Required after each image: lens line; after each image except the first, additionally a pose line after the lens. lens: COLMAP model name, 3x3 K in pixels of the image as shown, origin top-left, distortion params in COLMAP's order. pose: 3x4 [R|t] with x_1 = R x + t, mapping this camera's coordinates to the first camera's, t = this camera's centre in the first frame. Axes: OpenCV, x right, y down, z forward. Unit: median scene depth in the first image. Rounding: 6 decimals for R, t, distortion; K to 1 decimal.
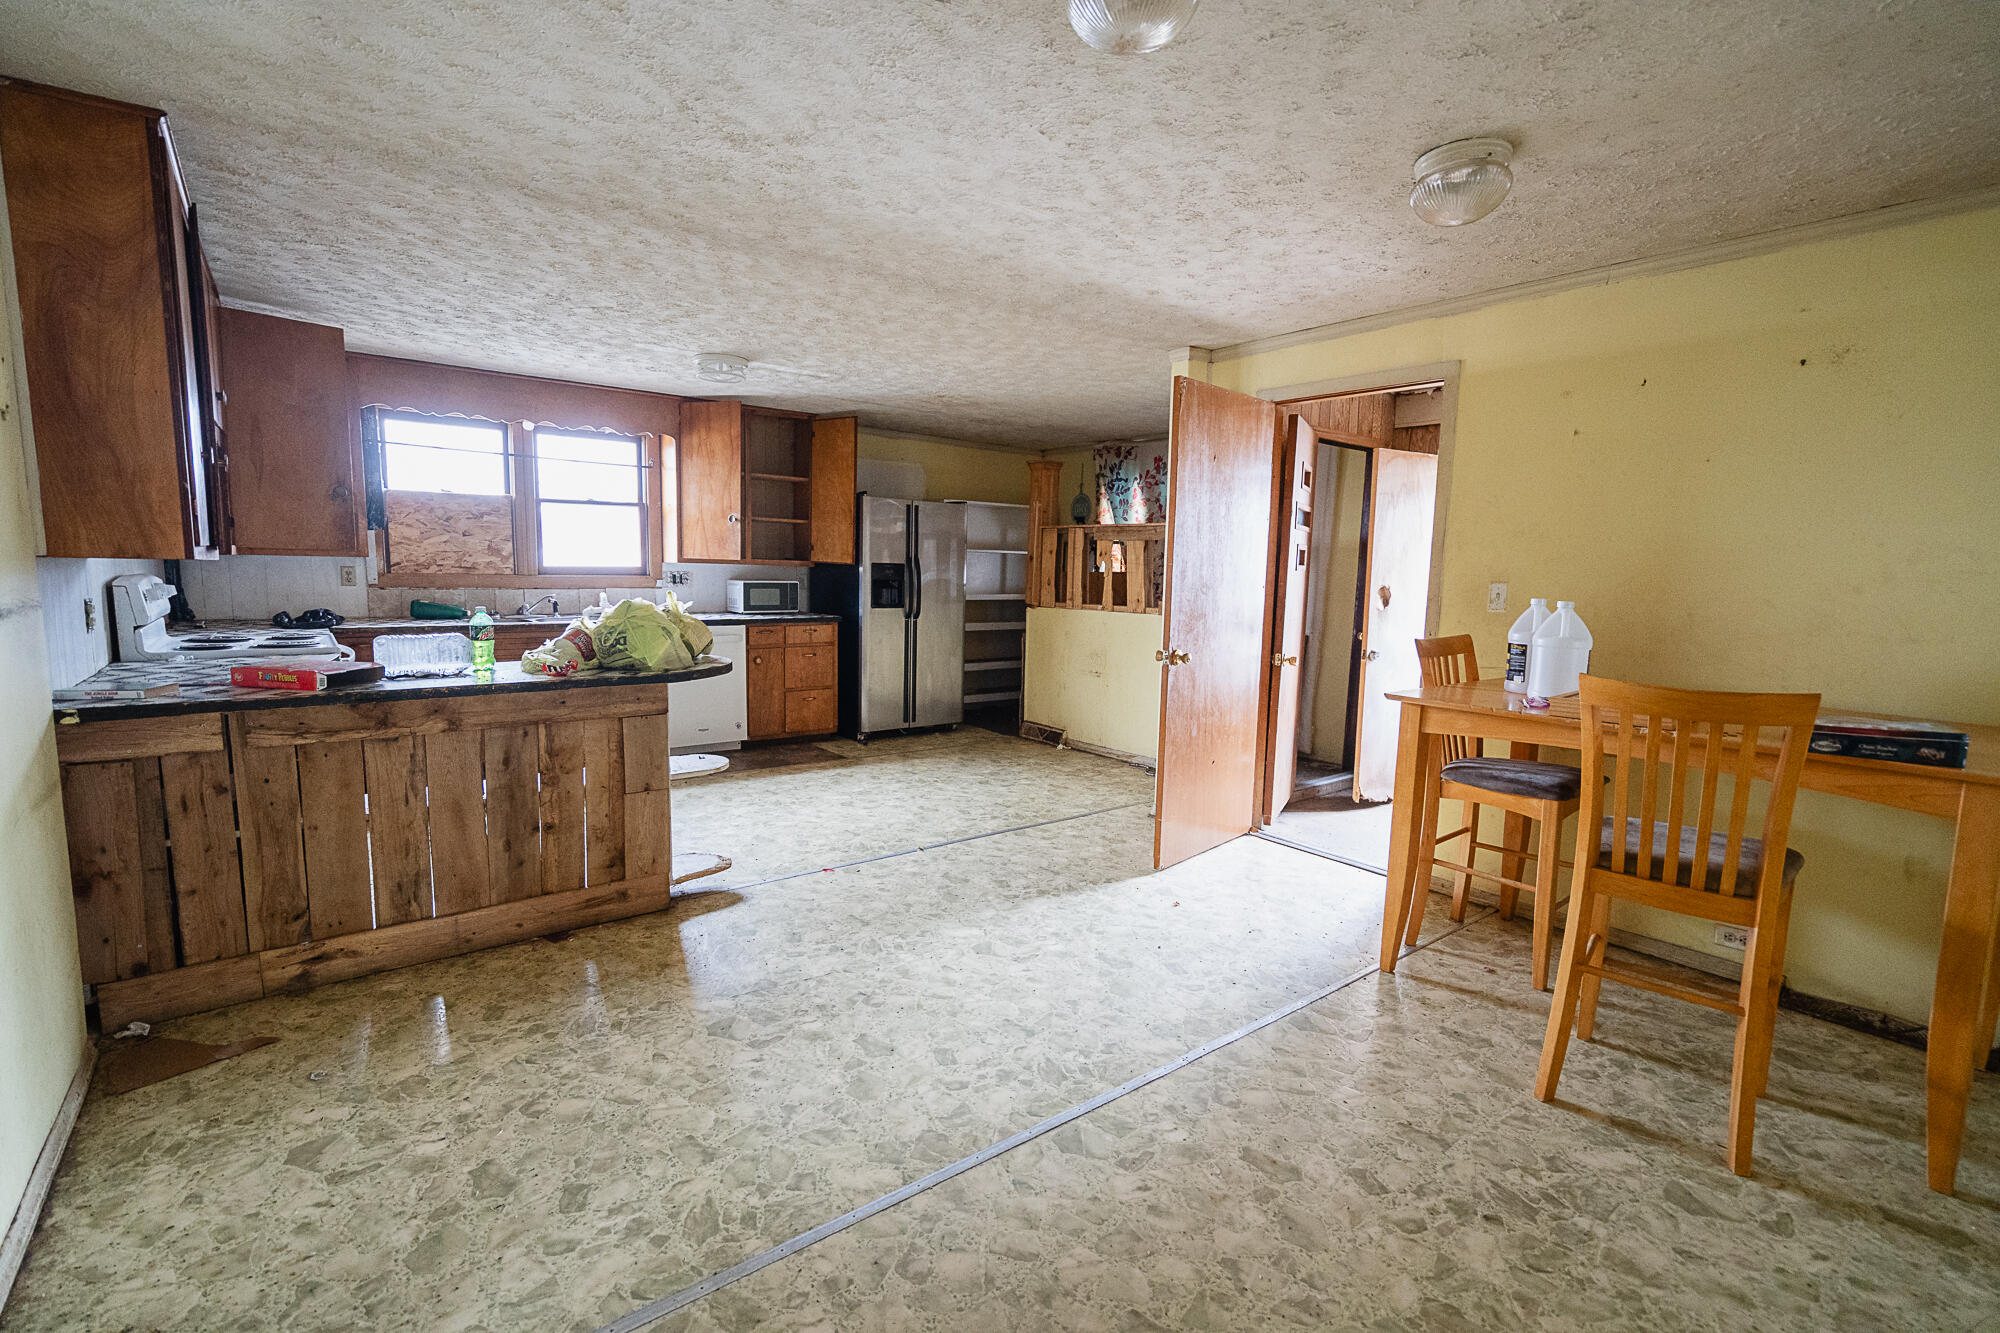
lens RADIAL K [[888.8, 0, 993.9], [0, 888.8, 674.0], [0, 0, 1]] dist [-0.001487, 0.000016]
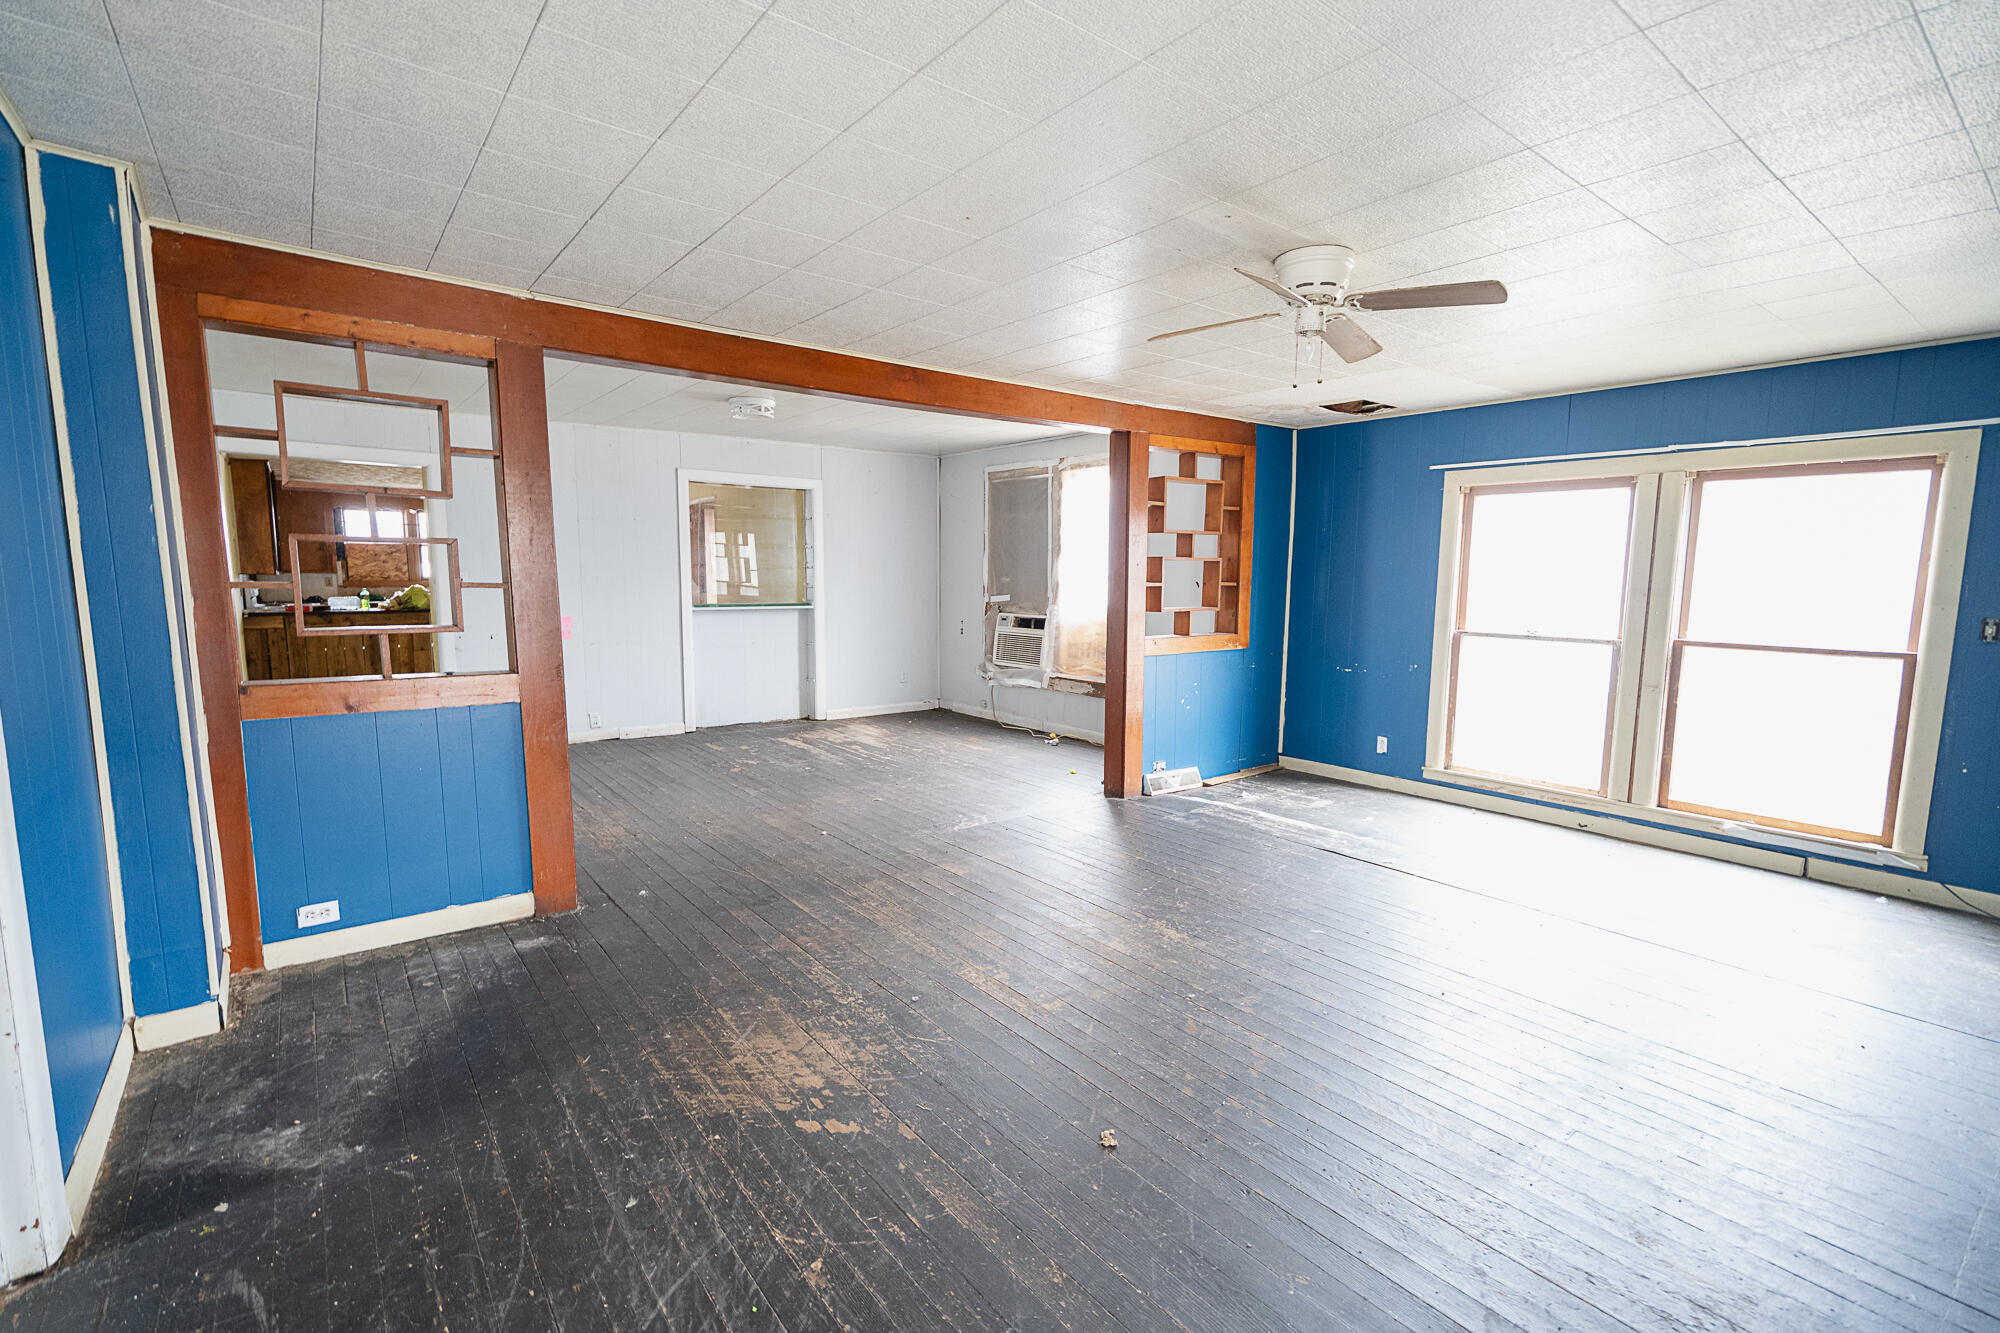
lens RADIAL K [[888.8, 0, 993.9], [0, 888.8, 674.0], [0, 0, 1]] dist [-0.001487, 0.000016]
pose [[0.999825, -0.014103, -0.012309, 1.564070], [0.013972, 0.999846, -0.010619, 0.271705], [0.012457, 0.010445, 0.999868, -1.952746]]
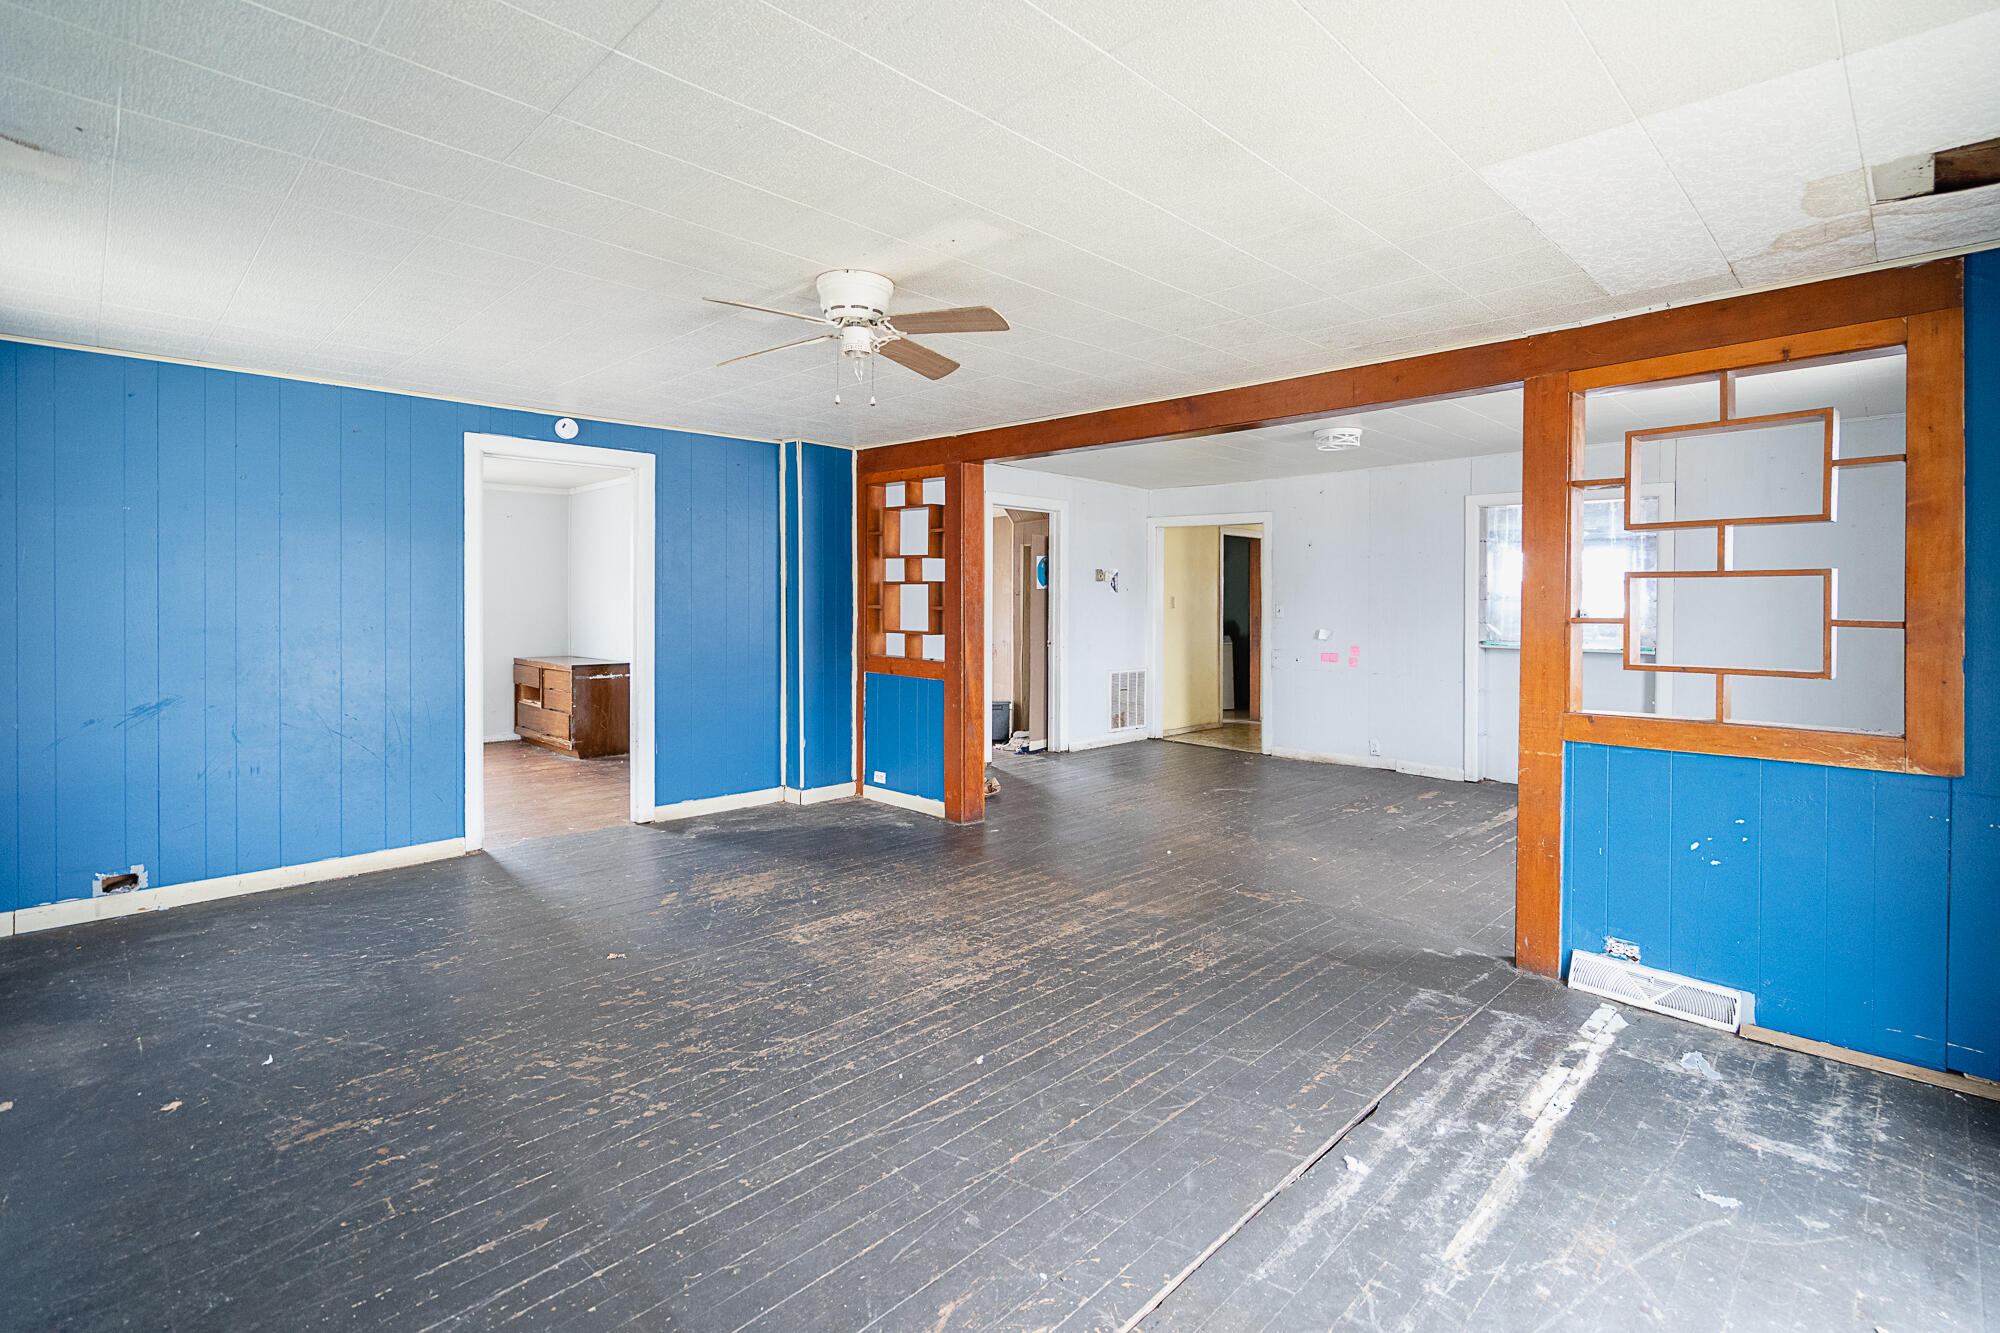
lens RADIAL K [[888.8, 0, 993.9], [0, 888.8, 674.0], [0, 0, 1]] dist [-0.001487, 0.000016]
pose [[0.130968, 0.054989, -0.989860, 2.652730], [-0.120104, 0.991986, 0.039216, 0.191200], [0.984085, 0.113750, 0.136522, -1.085188]]
